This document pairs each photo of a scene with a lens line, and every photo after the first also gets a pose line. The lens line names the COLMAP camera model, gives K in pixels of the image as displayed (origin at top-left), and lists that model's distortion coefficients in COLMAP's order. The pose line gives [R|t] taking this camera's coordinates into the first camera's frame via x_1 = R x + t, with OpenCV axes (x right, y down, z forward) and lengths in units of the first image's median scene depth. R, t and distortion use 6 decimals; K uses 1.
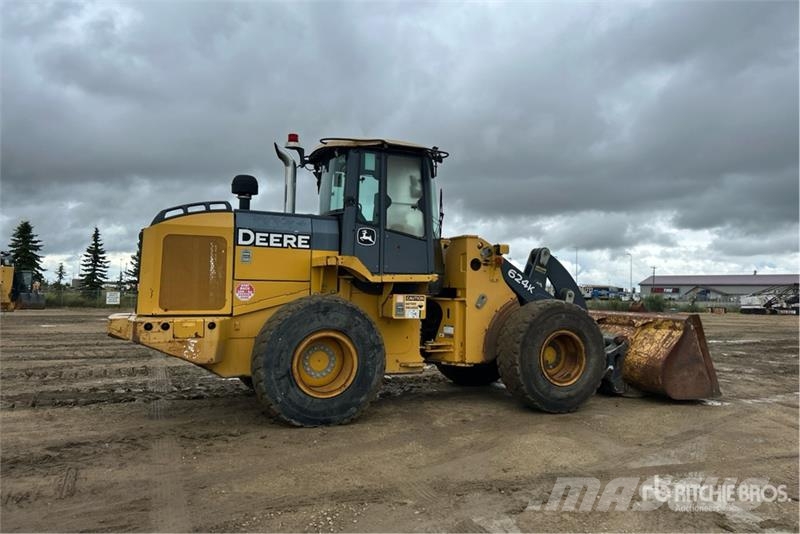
lens RADIAL K [[602.5, 0, 400.0], [0, 602.5, 267.0], [0, 0, 1]] dist [0.116989, -0.225217]
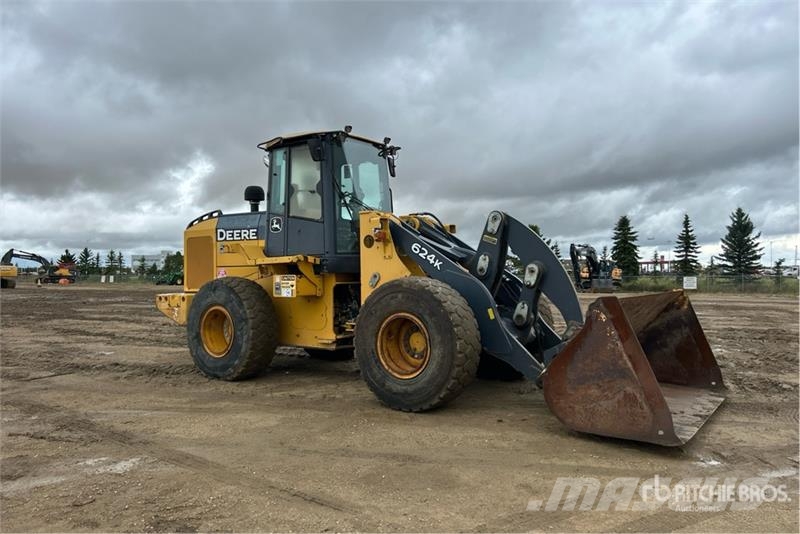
lens RADIAL K [[602.5, 0, 400.0], [0, 602.5, 267.0], [0, 0, 1]] dist [0.116989, -0.225217]
pose [[0.518006, -0.032466, -0.854761, 0.970381], [0.051395, 0.998655, -0.006785, 0.045488], [0.853832, -0.040416, 0.518978, 0.558757]]
